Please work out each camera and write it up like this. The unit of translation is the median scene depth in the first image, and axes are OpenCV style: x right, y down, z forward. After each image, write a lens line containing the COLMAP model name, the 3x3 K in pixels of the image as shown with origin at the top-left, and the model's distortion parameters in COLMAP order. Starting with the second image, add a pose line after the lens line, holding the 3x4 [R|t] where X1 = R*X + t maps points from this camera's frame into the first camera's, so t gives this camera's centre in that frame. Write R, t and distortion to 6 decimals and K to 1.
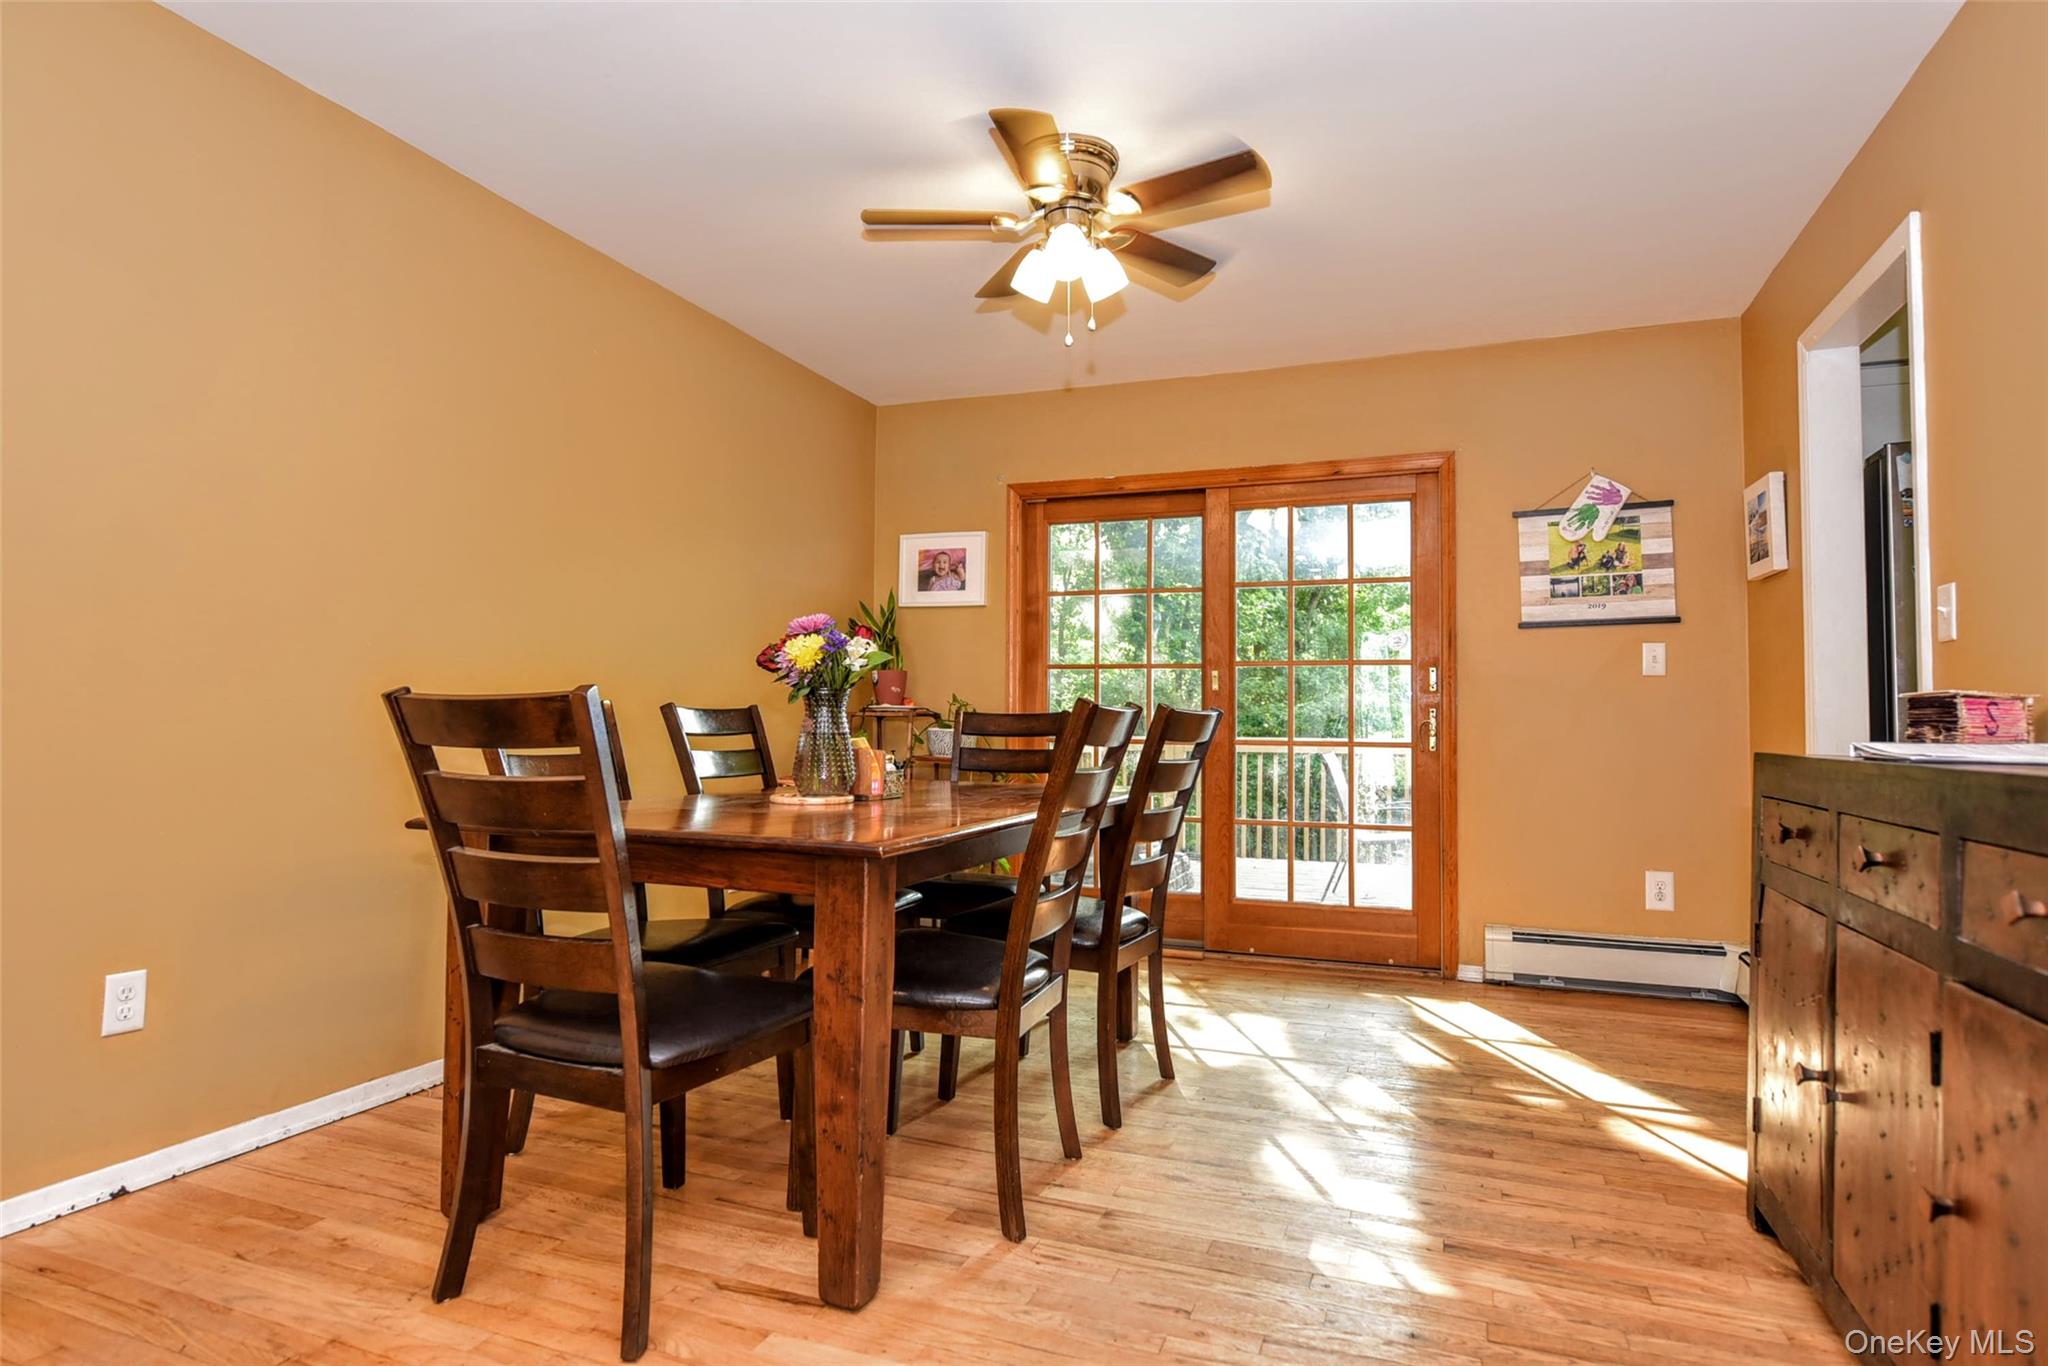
lens RADIAL K [[1105.6, 0, 1024.0], [0, 1105.6, 683.0], [0, 0, 1]] dist [-0.004430, 0.000369]
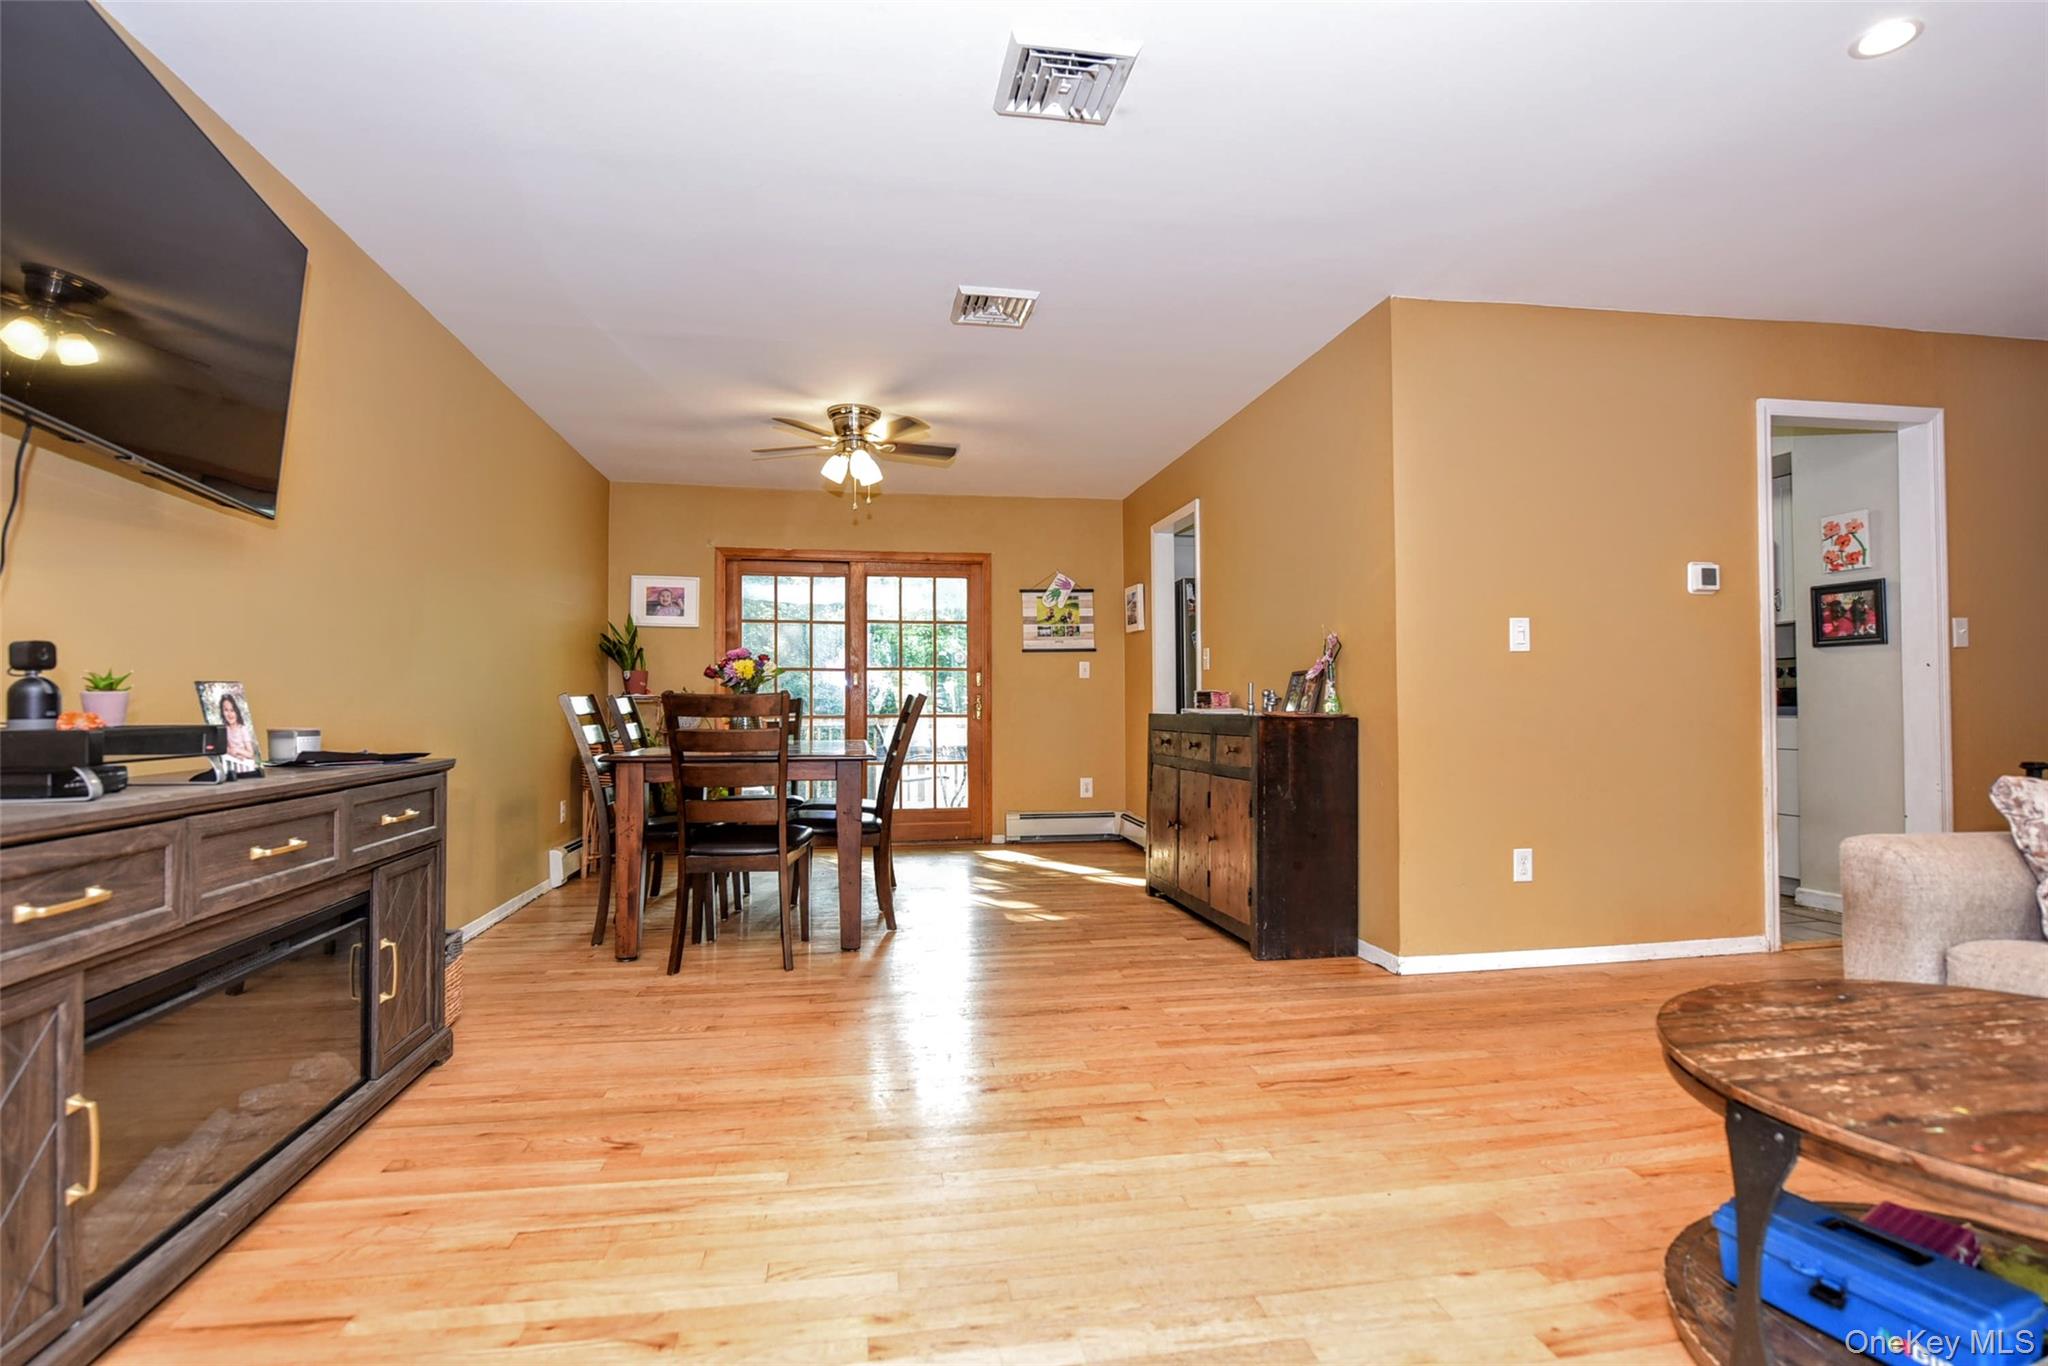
lens RADIAL K [[994.4, 0, 1024.0], [0, 994.4, 683.0], [0, 0, 1]] dist [-0.001826, -0.002219]
pose [[0.859674, 0.001503, 0.510840, -0.407183], [-0.009175, 0.999880, 0.012499, -0.018783], [-0.510760, -0.015432, 0.859585, -0.444586]]
